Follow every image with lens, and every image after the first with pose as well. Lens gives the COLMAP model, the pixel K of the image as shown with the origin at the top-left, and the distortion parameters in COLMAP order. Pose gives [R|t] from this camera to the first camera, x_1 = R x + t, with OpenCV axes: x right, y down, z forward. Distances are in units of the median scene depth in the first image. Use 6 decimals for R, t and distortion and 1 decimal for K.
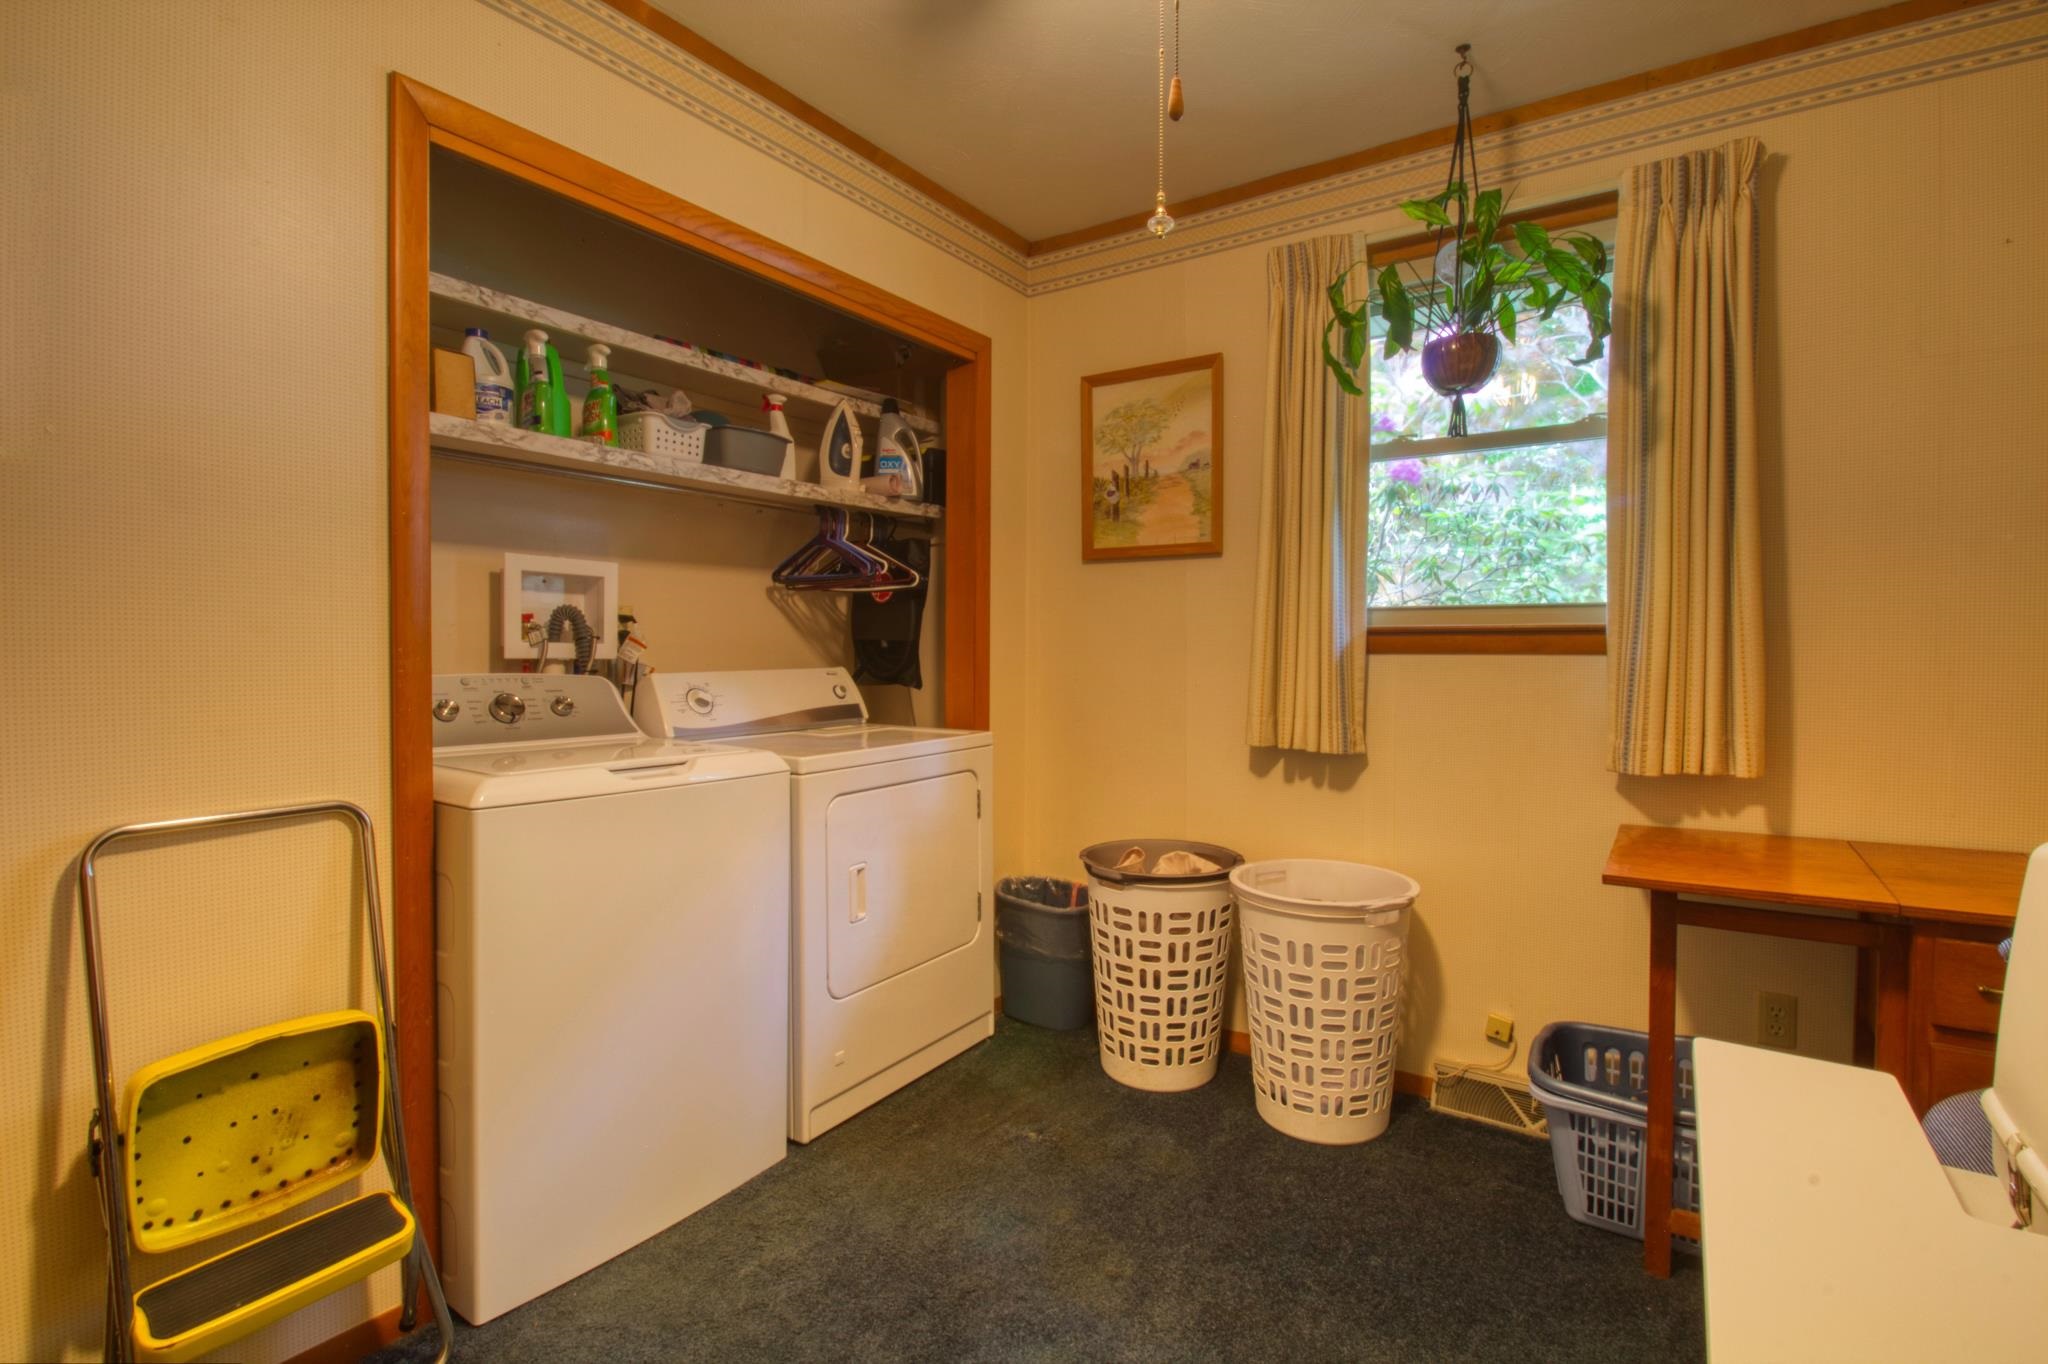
lens RADIAL K [[947.3, 0, 1025.4], [0, 947.3, 671.5], [0, 0, 1]] dist [-0.000241, 0.000335]
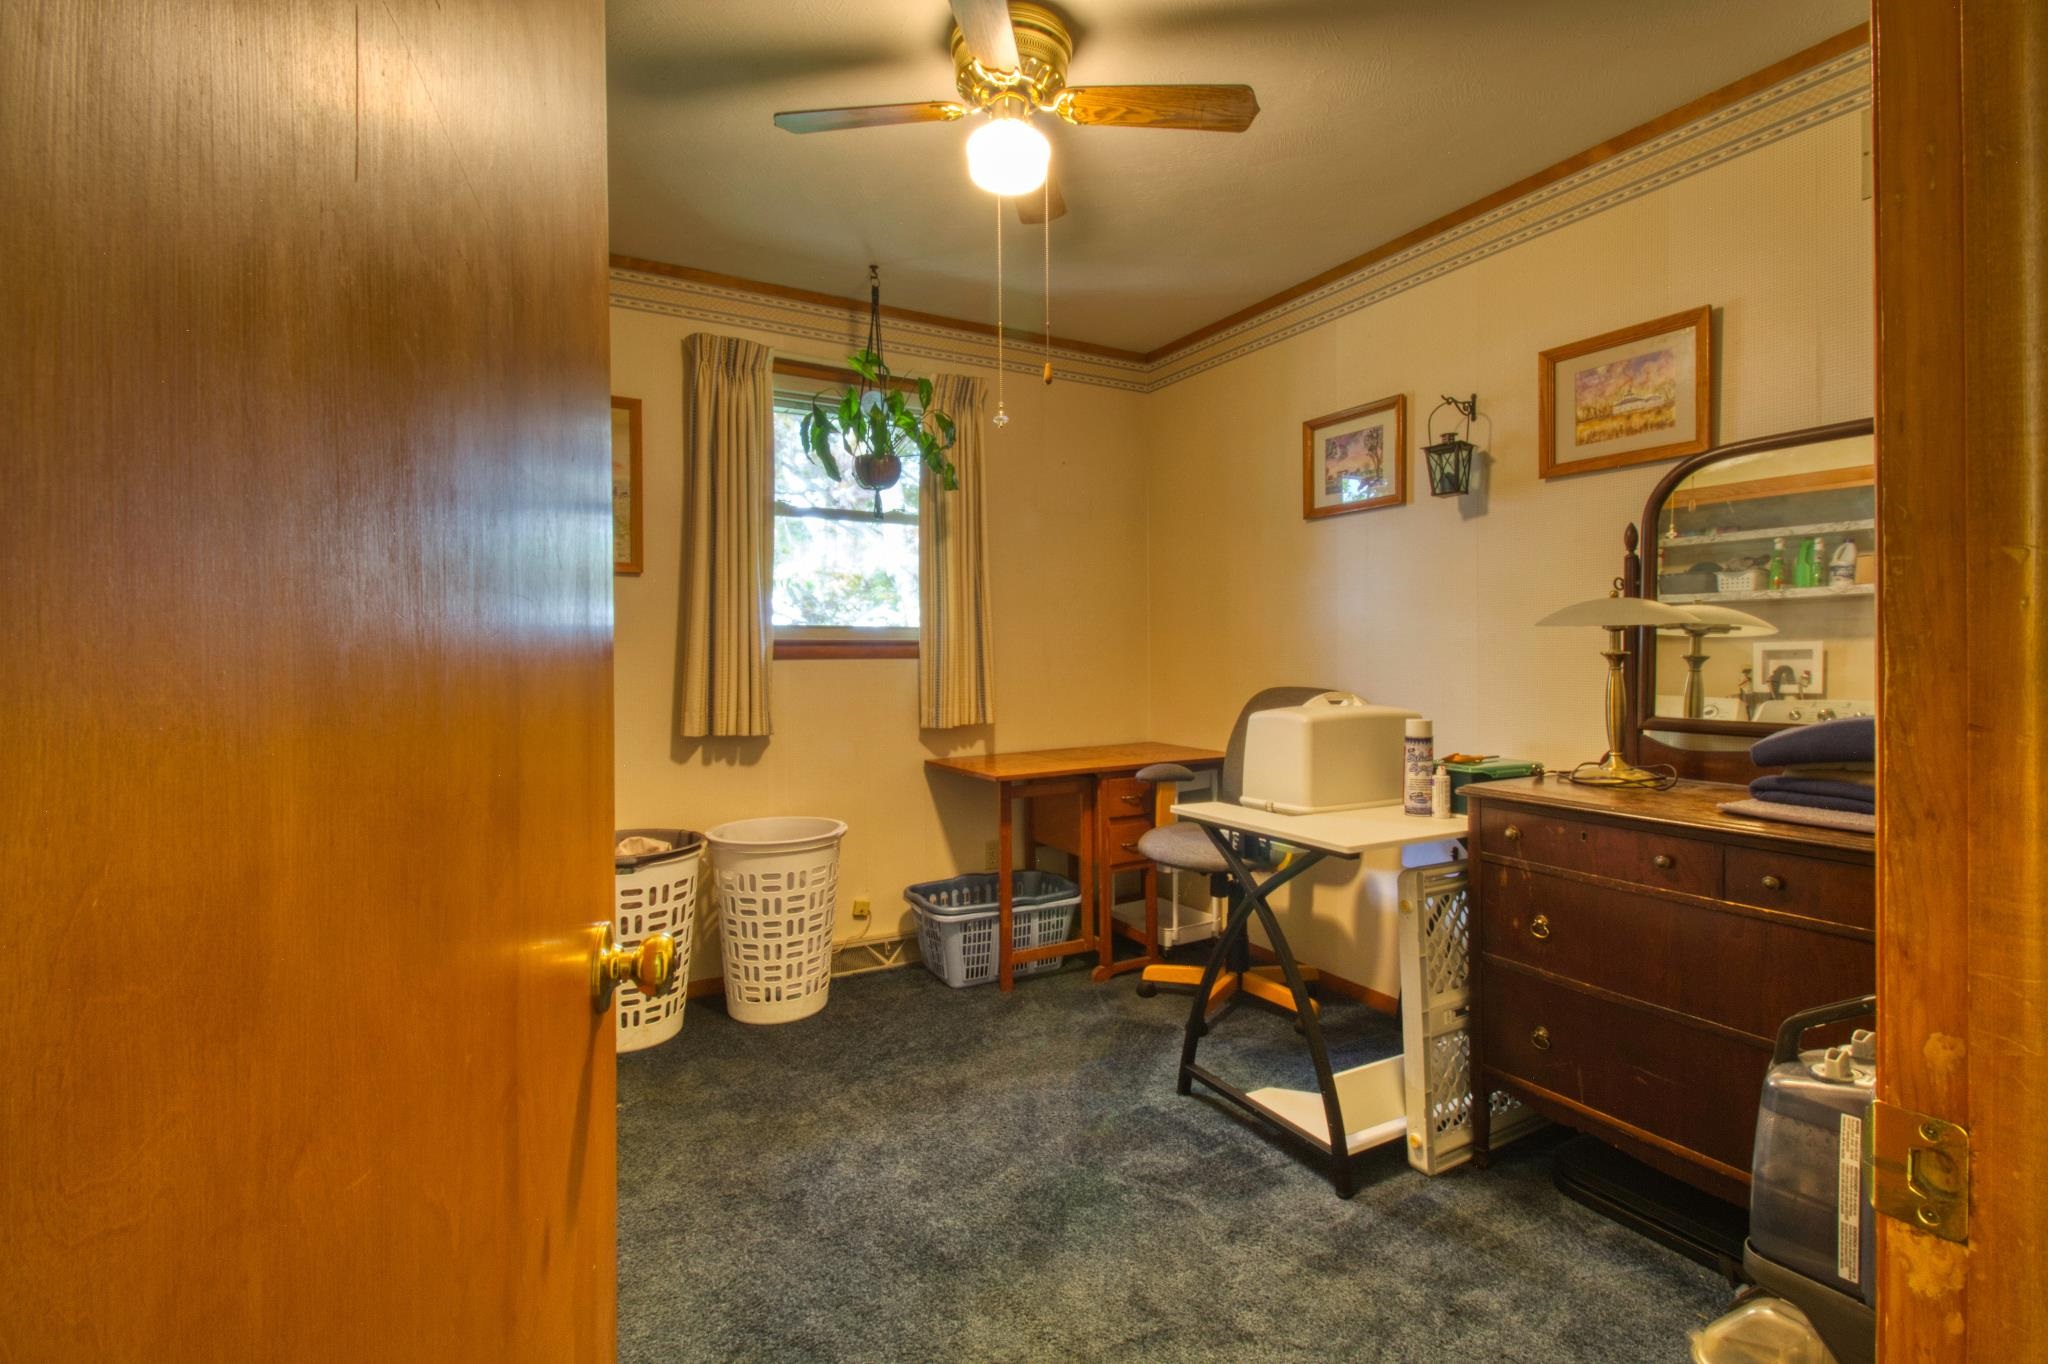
lens RADIAL K [[947.3, 0, 1025.8], [0, 947.3, 667.0], [0, 0, 1]] dist [-0.000241, 0.000335]
pose [[0.448620, -0.017999, 0.893541, -0.753425], [0.026216, 0.999632, 0.006973, -0.009034], [-0.893338, 0.020297, 0.448926, 0.089212]]
